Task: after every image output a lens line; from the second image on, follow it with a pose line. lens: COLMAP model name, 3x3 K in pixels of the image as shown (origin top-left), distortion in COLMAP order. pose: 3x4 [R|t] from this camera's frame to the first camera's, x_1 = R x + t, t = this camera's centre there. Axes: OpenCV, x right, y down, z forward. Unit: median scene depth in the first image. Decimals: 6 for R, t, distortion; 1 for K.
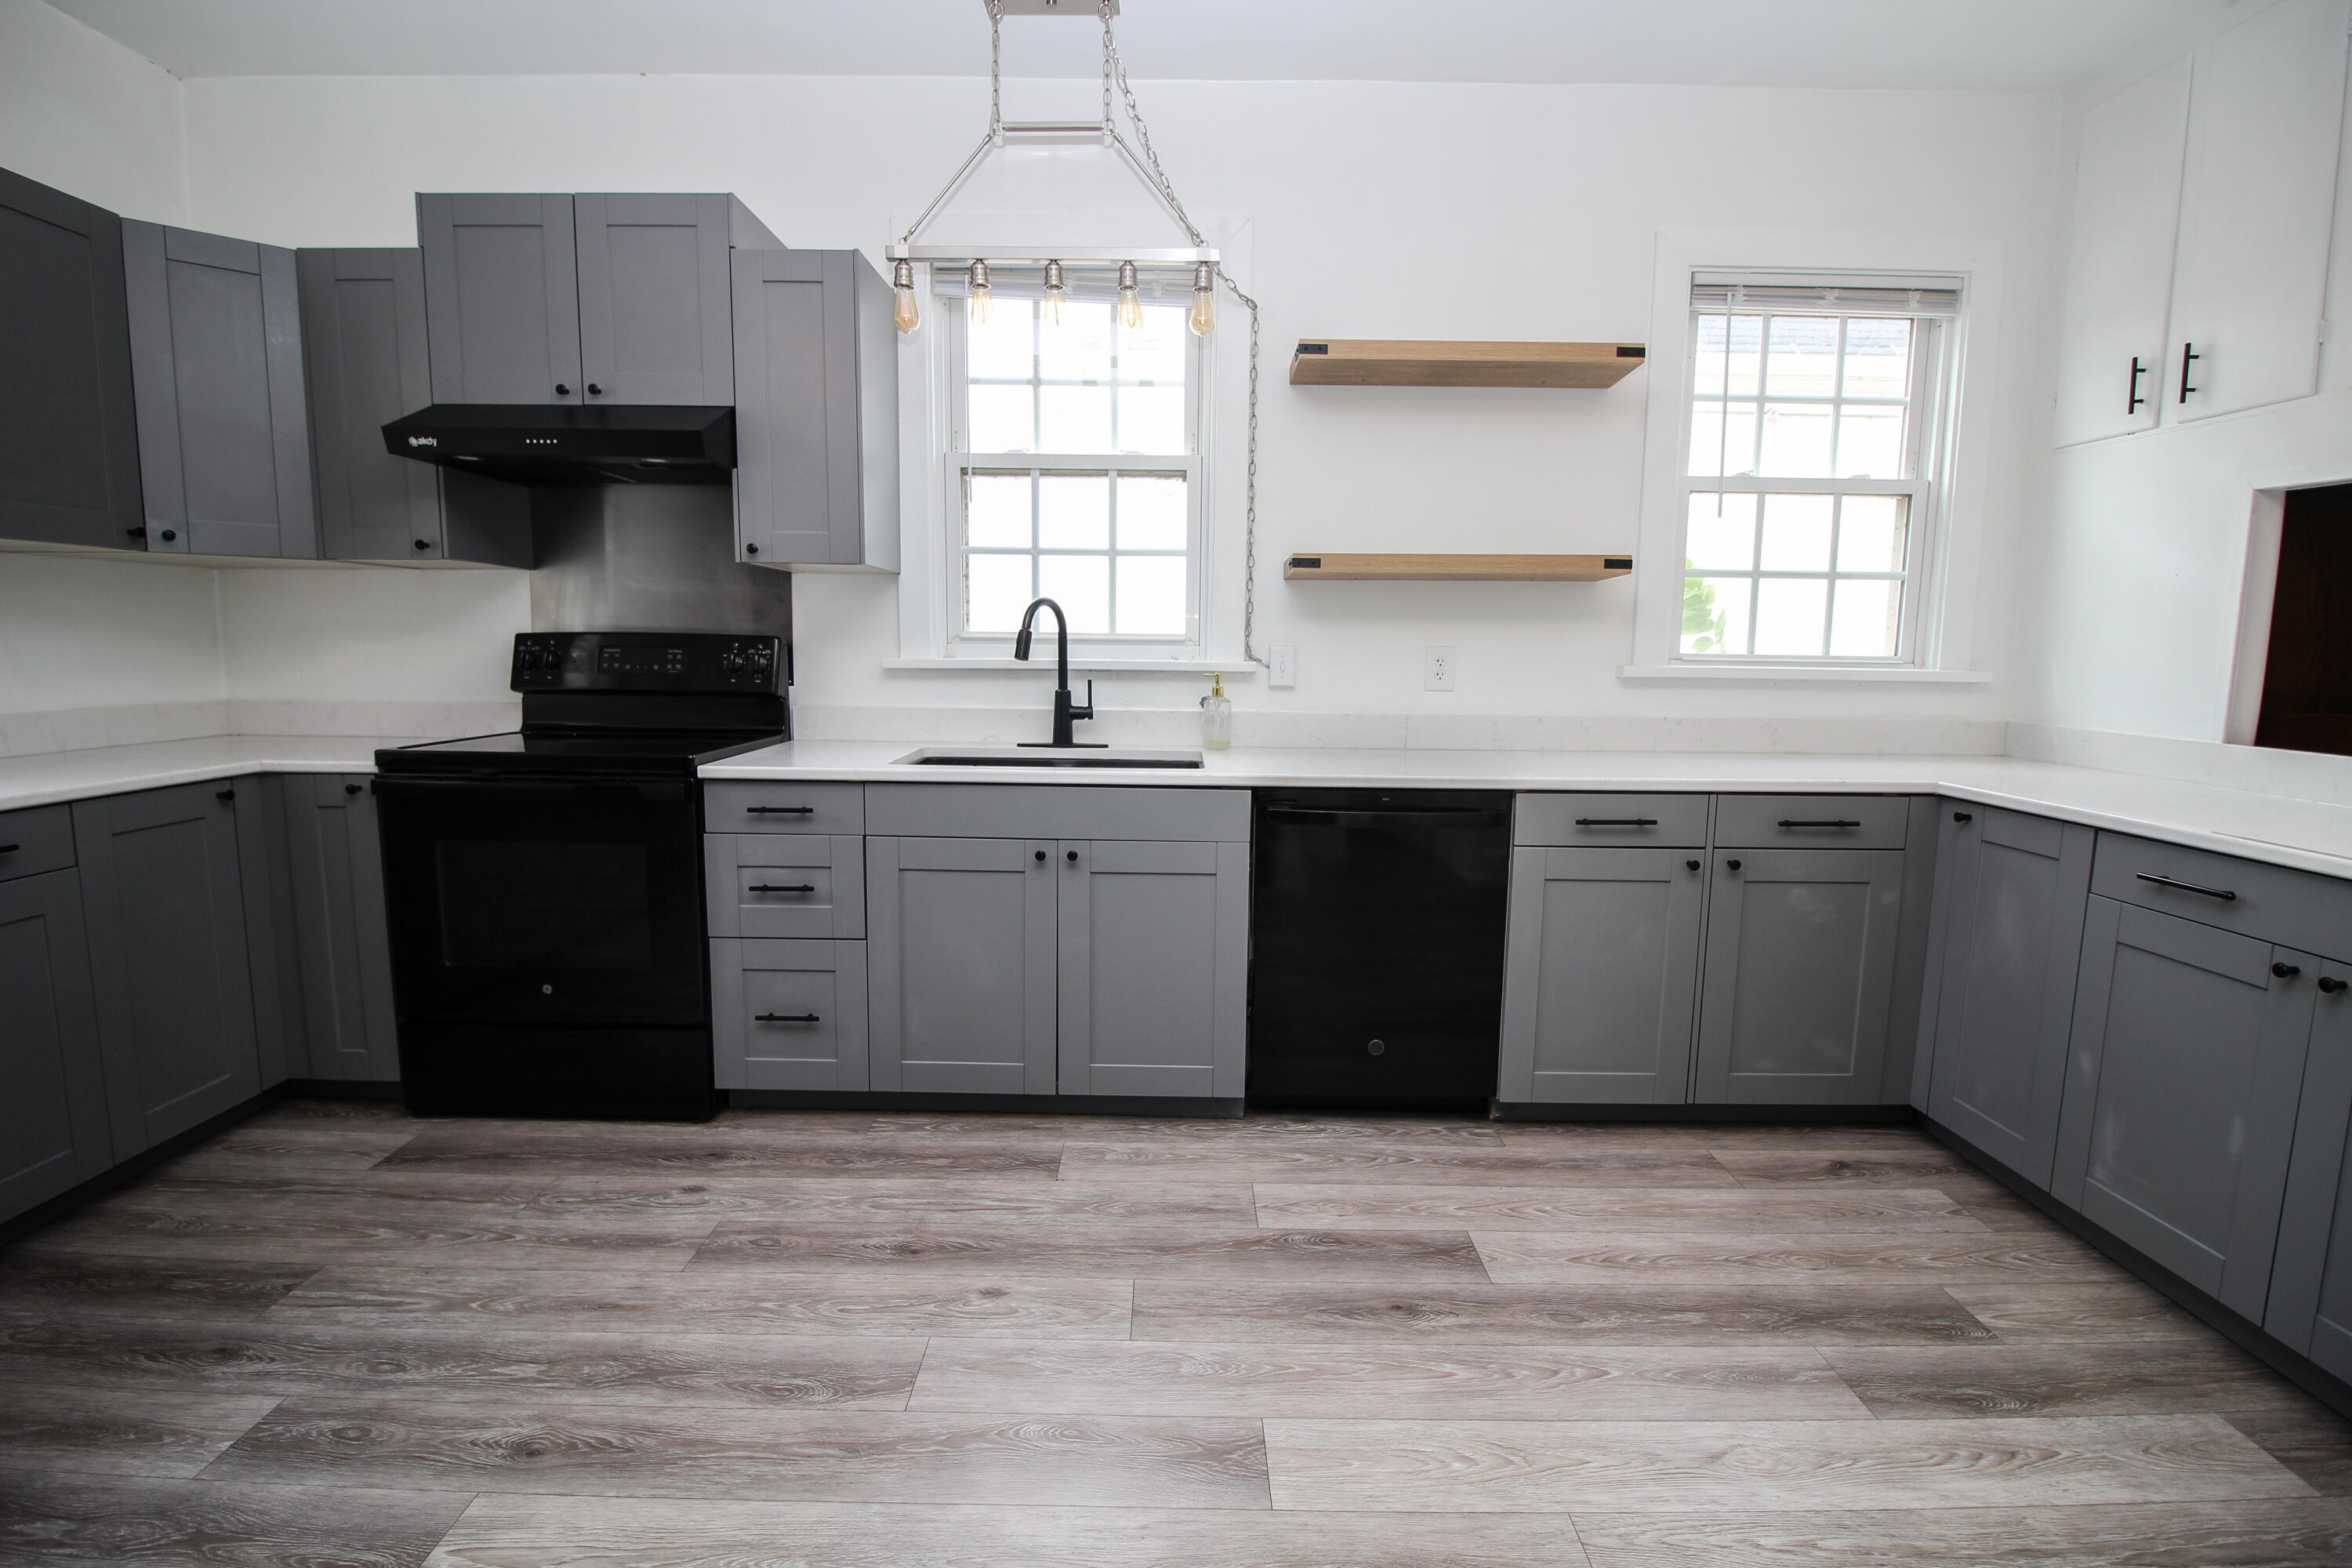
lens RADIAL K [[1087.6, 0, 1173.2], [0, 1087.6, 783.6], [0, 0, 1]] dist [-0.010416, -0.002212]
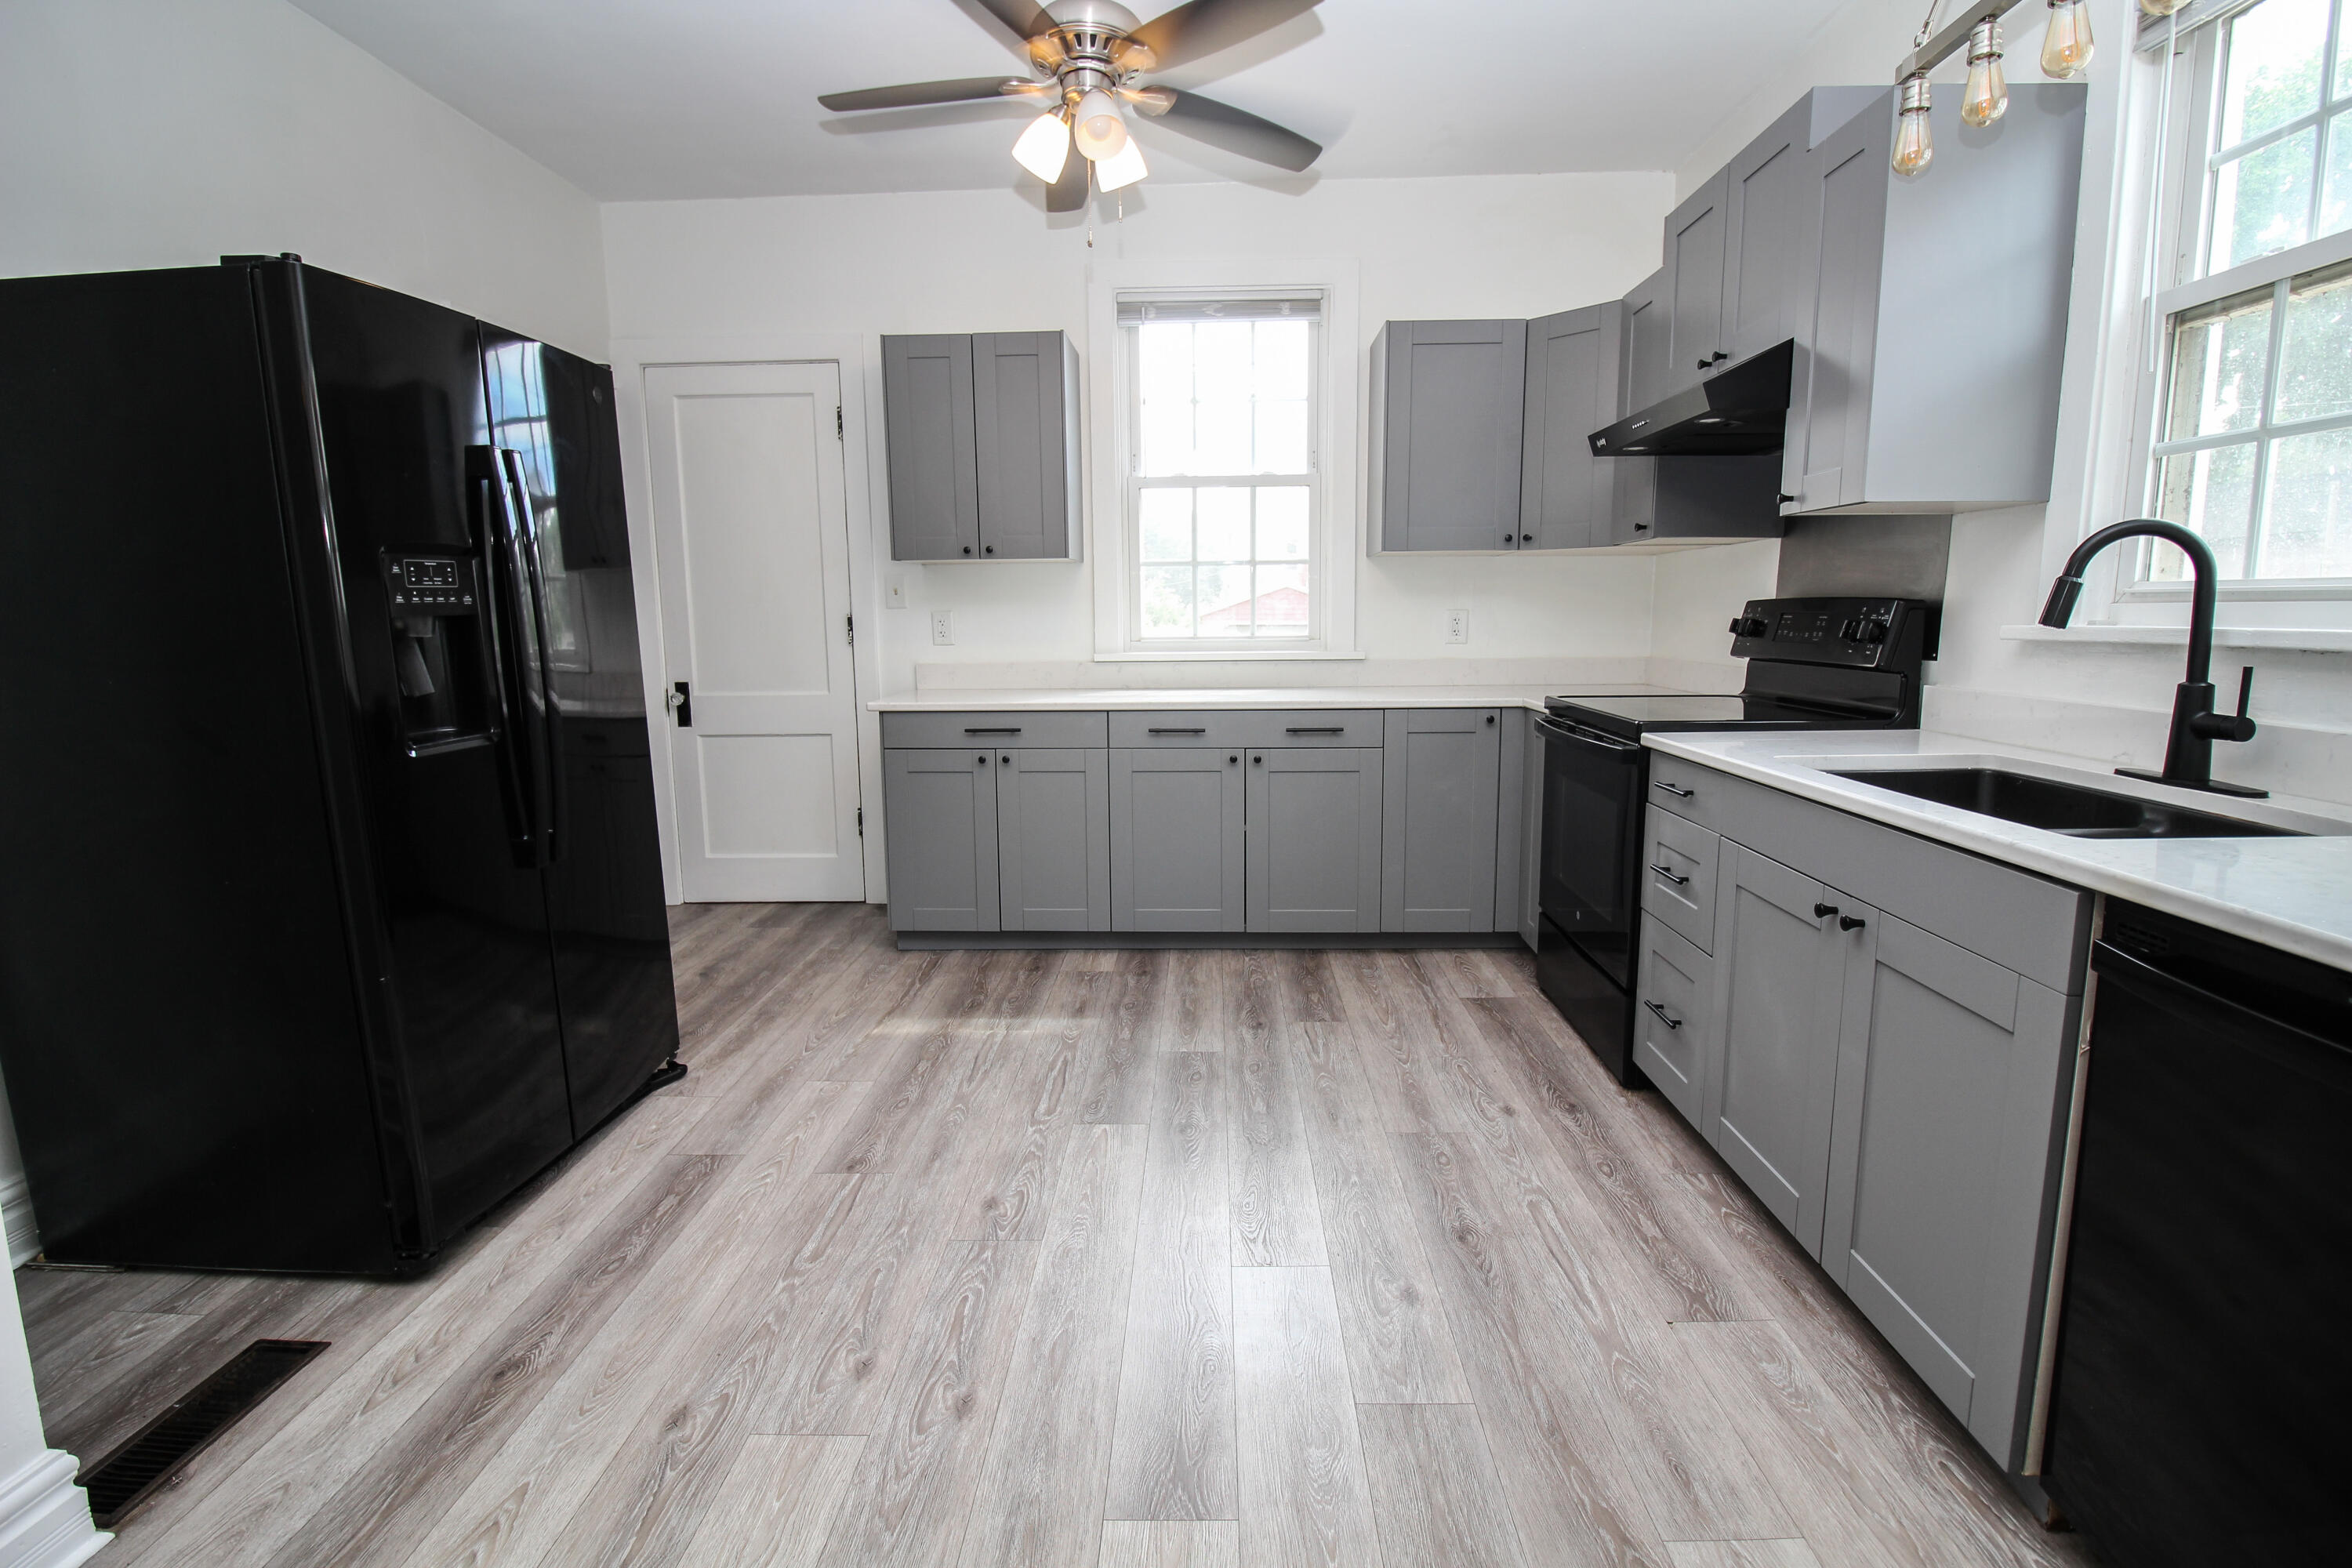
lens RADIAL K [[1087.6, 0, 1173.8], [0, 1087.6, 772.3], [0, 0, 1]] dist [-0.010416, -0.002212]
pose [[-0.034813, 0.133740, -0.990405, 0.587674], [-0.117544, 0.983579, 0.136950, -0.068917], [0.992457, 0.121184, -0.018521, 0.624059]]
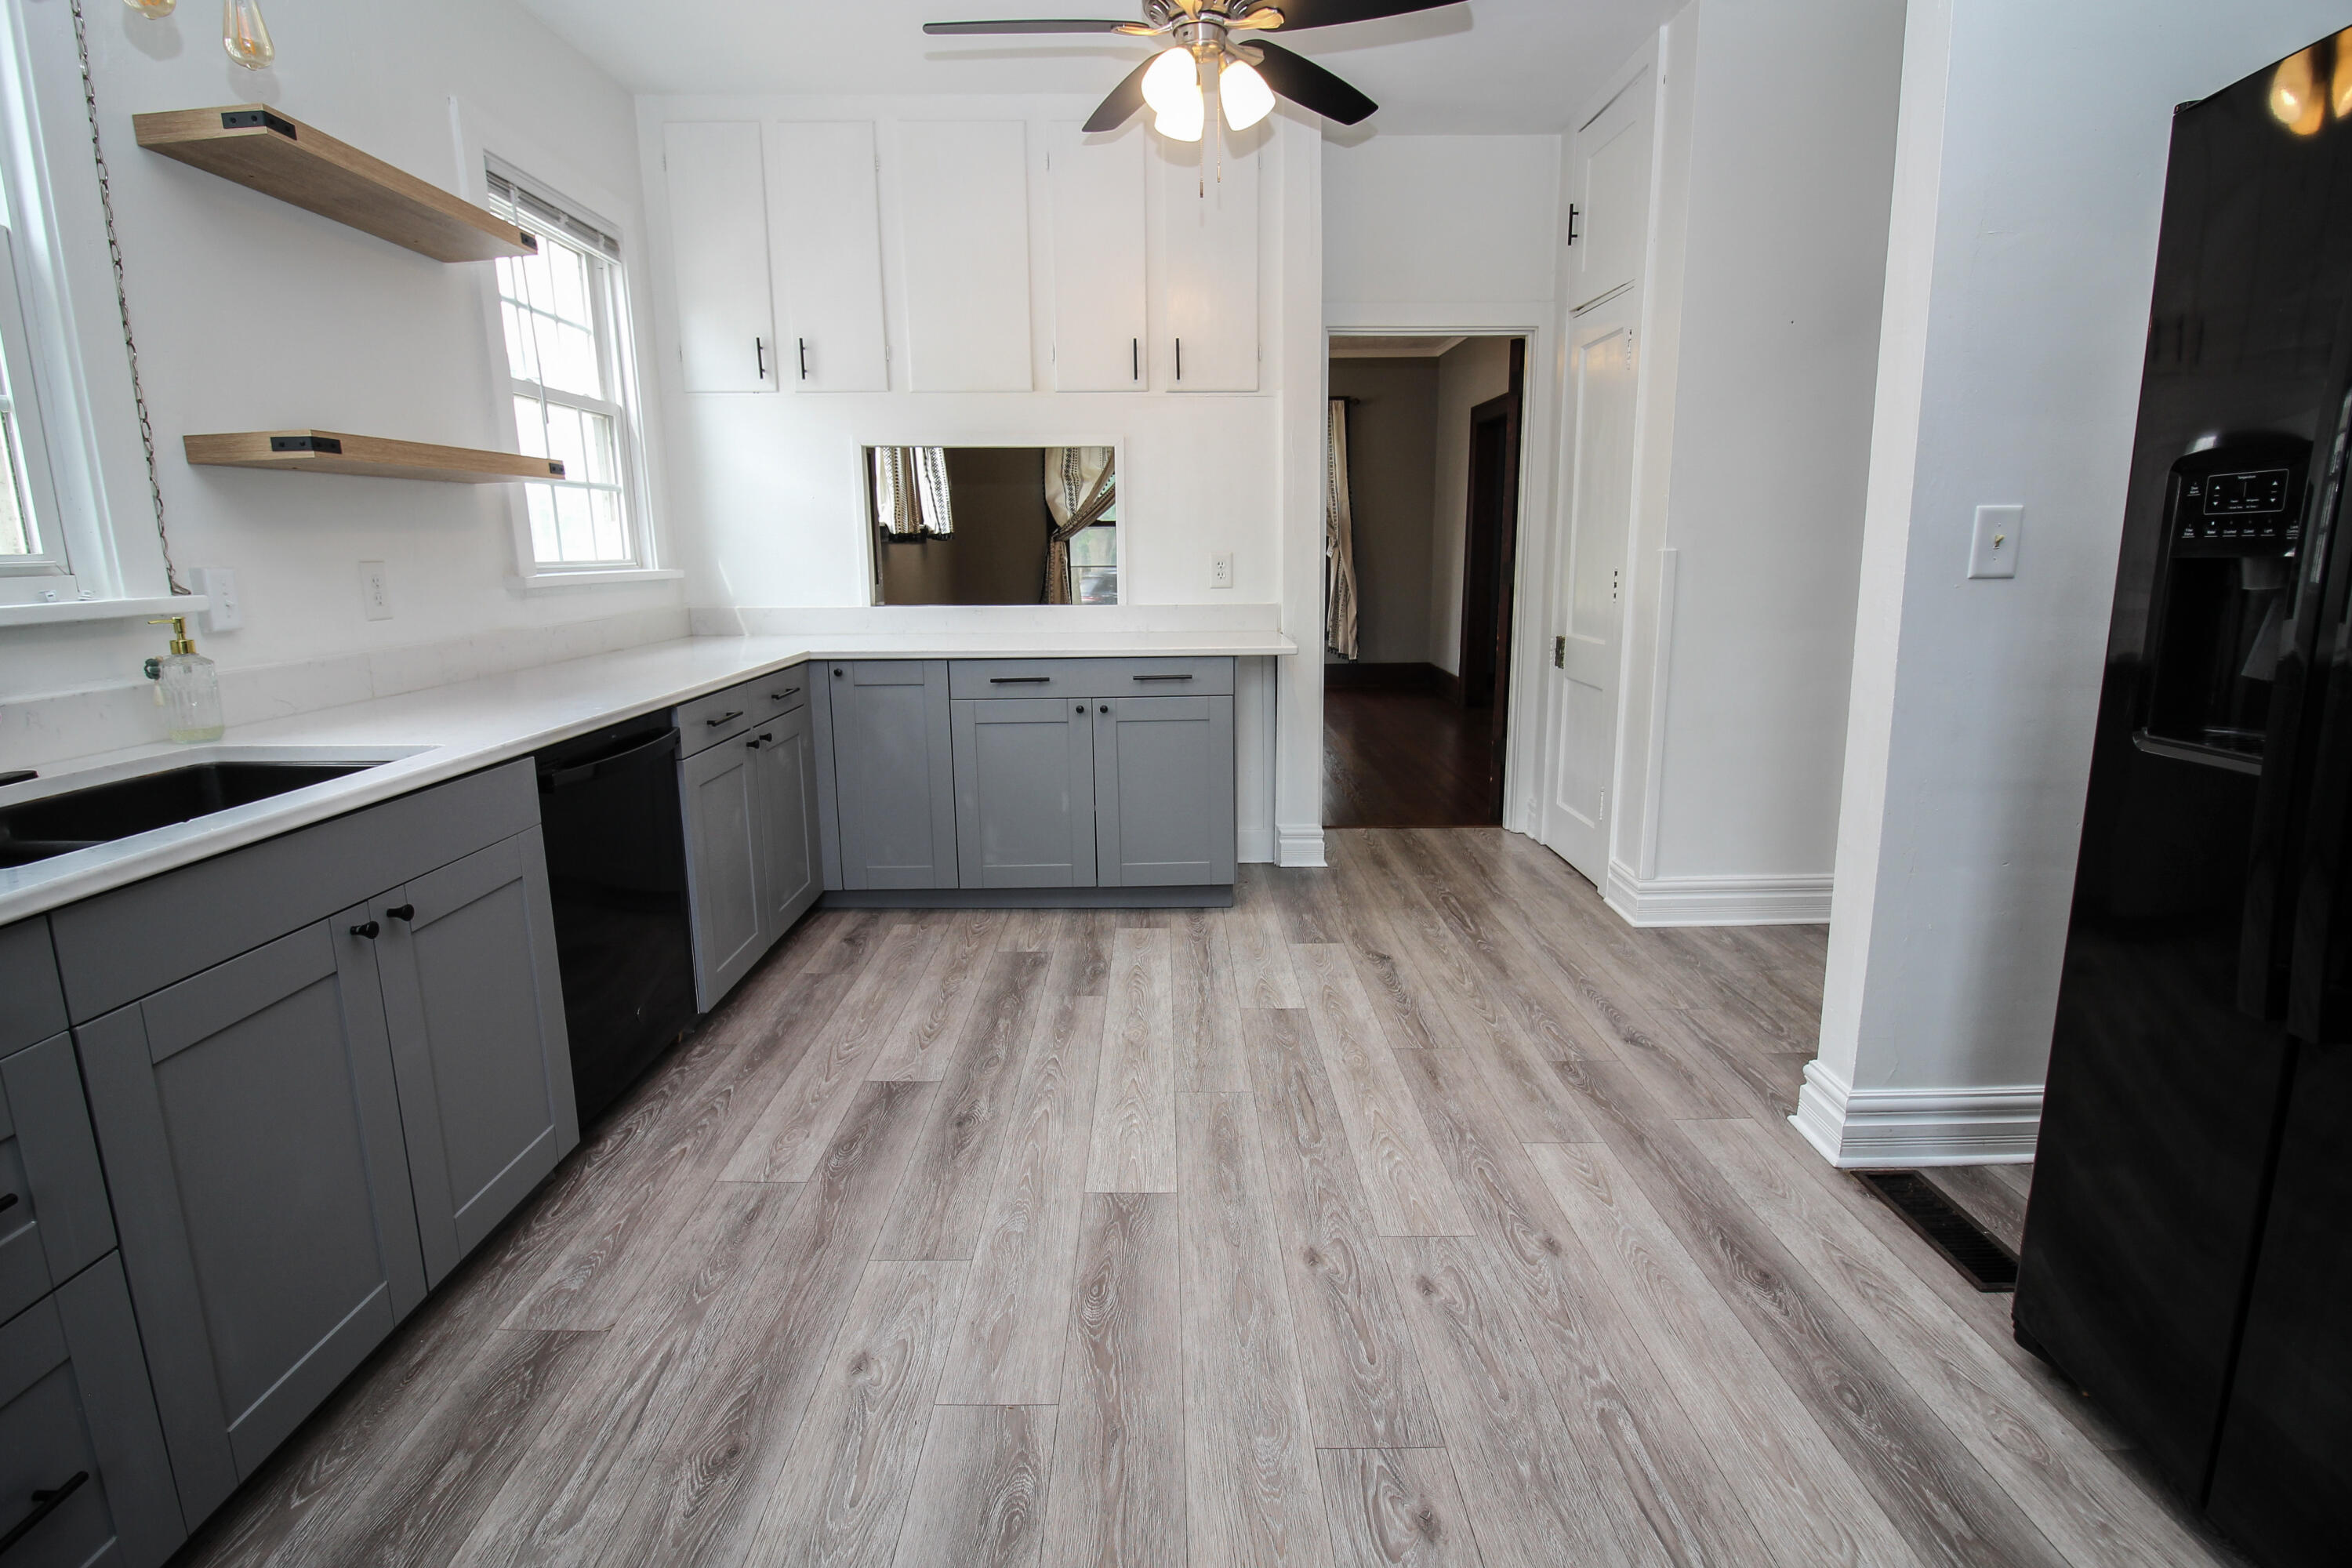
lens RADIAL K [[1149.8, 0, 1179.4], [0, 1149.8, 772.3], [0, 0, 1]] dist [-0.013519, -0.000310]
pose [[-0.016387, -0.208317, 0.977924, -0.761795], [0.136078, 0.968490, 0.208588, -0.092857], [-0.990563, 0.136492, 0.012477, 0.565938]]
